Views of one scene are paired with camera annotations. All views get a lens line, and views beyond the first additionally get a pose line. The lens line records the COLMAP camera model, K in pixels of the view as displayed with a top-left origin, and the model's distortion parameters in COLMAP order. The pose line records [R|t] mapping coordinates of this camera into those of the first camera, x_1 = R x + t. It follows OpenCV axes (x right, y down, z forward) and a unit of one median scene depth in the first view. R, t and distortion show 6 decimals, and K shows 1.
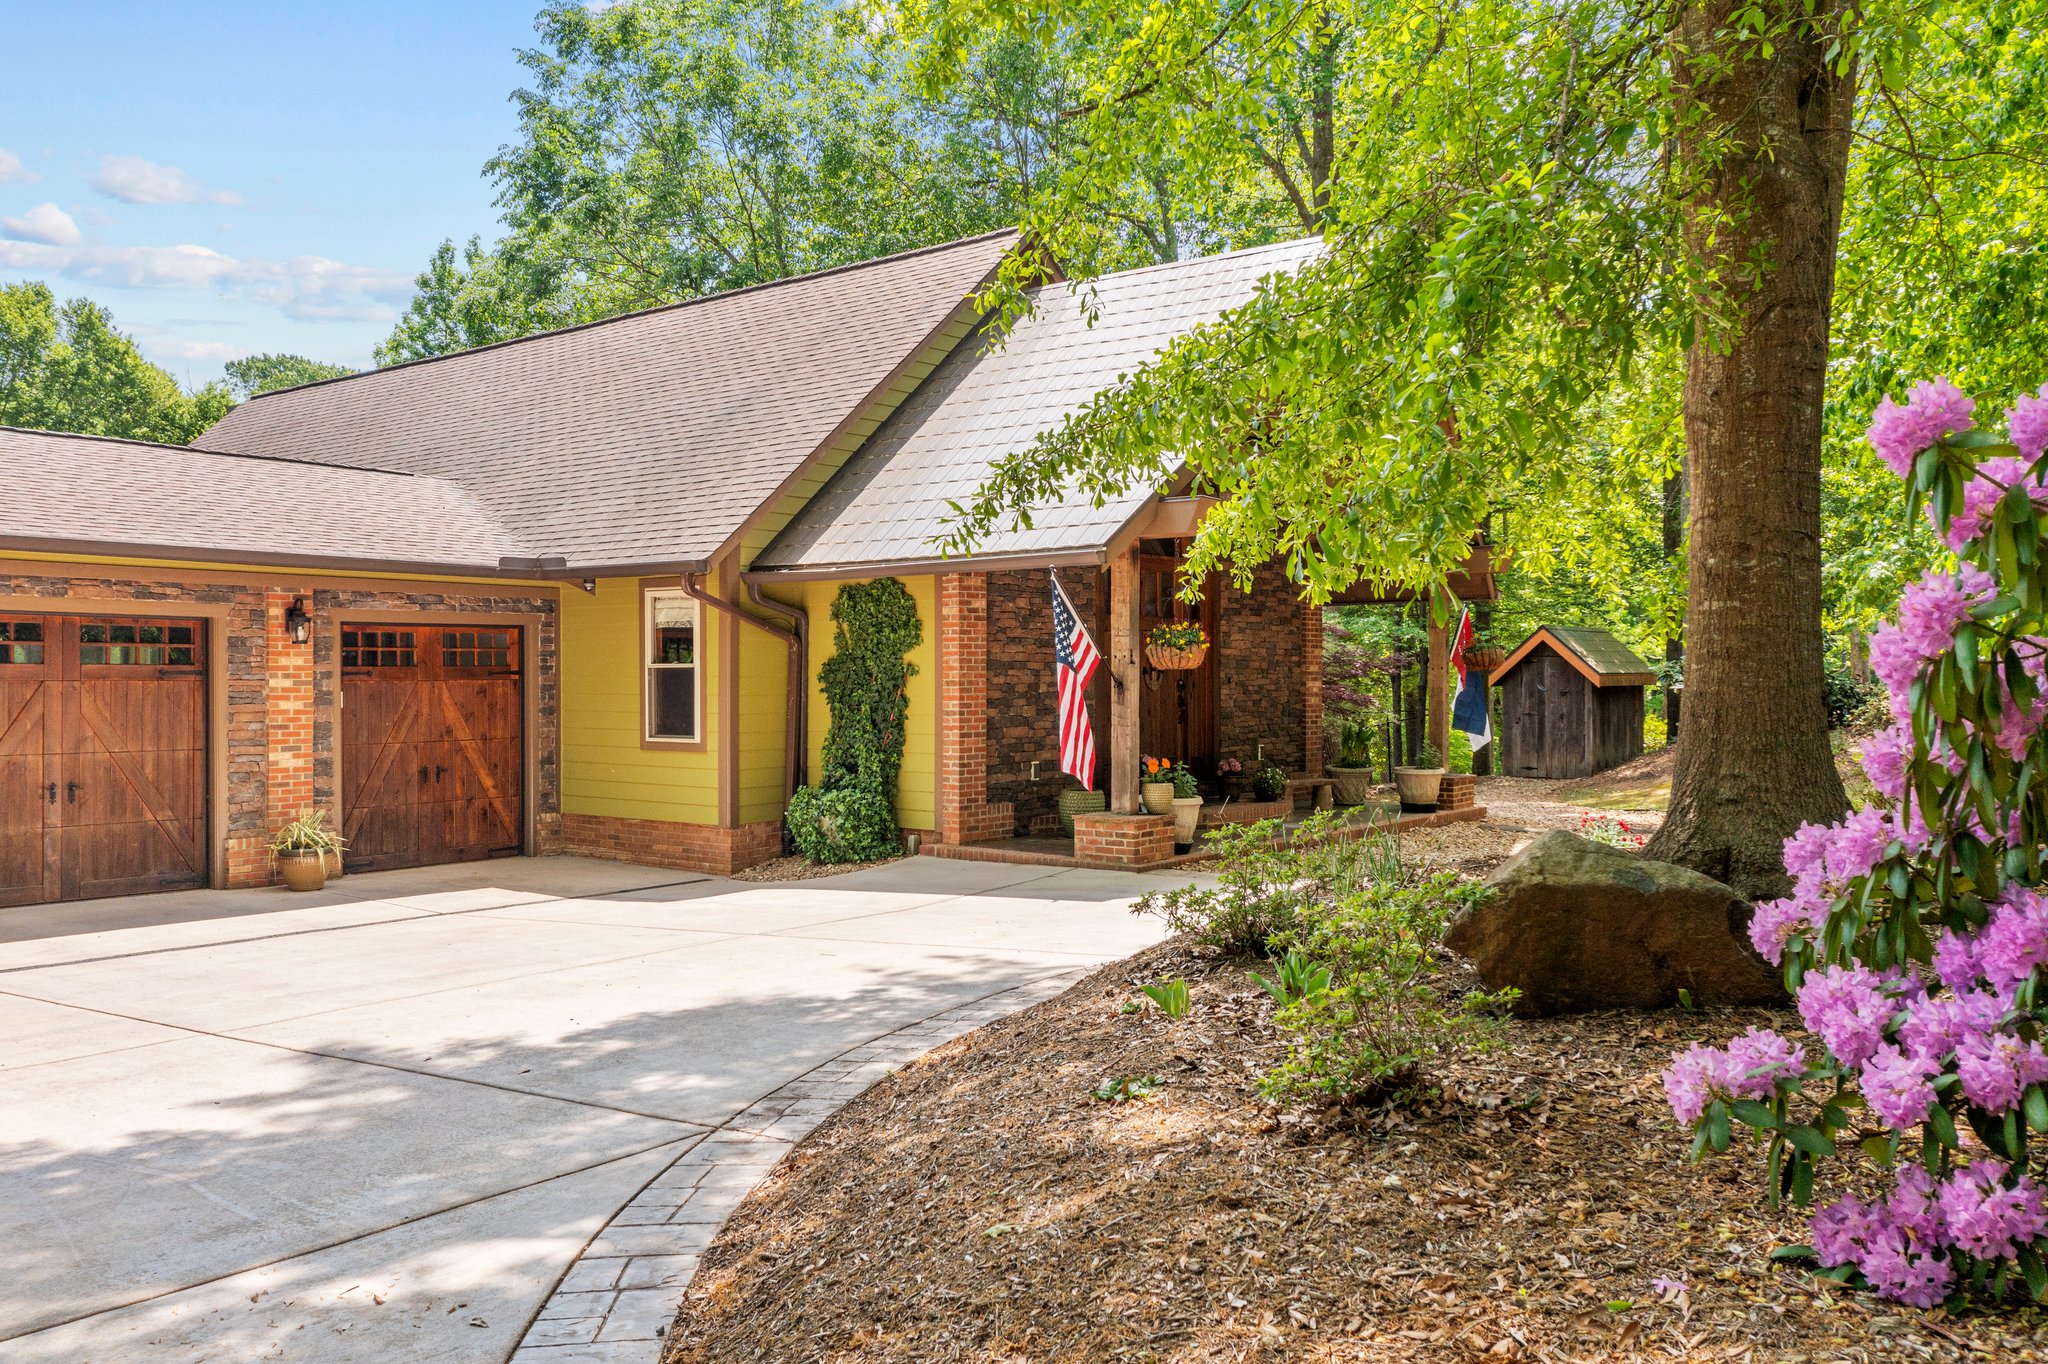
lens RADIAL K [[1644.7, 0, 1023.3], [0, 1644.7, 689.4], [0, 0, 1]] dist [-0.004621, 0.000673]
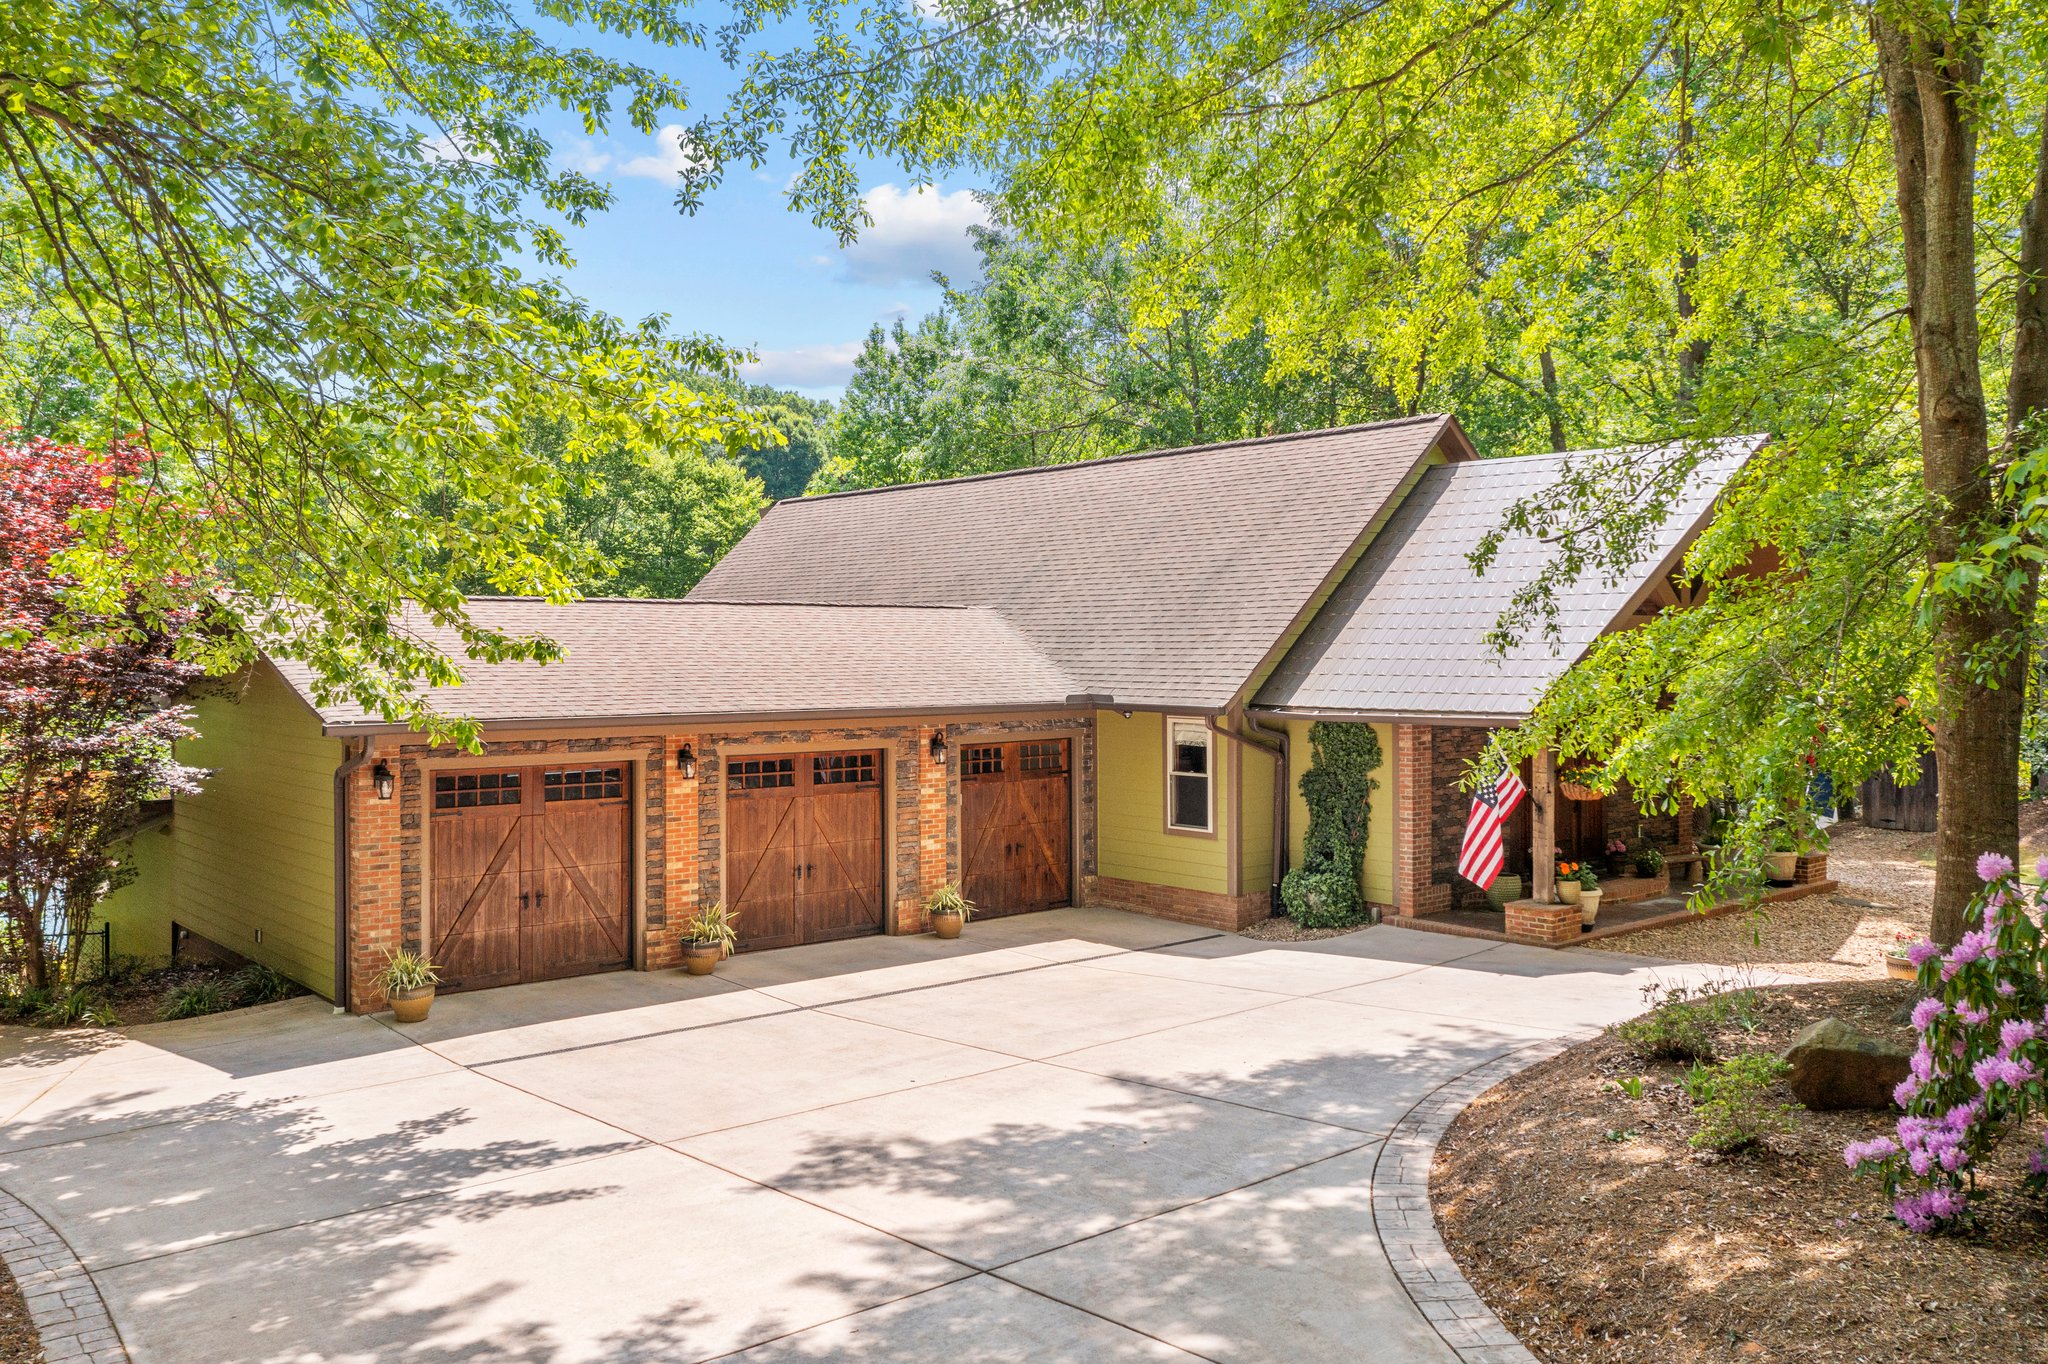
lens RADIAL K [[1670.2, 0, 1024.4], [0, 1670.2, 640.6], [0, 0, 1]] dist [0.000637, -0.007558]
pose [[0.981276, -0.002527, -0.192589, -0.088645], [0.000863, 0.999962, -0.008724, -0.123627], [0.192604, 0.008395, 0.981241, -0.418654]]
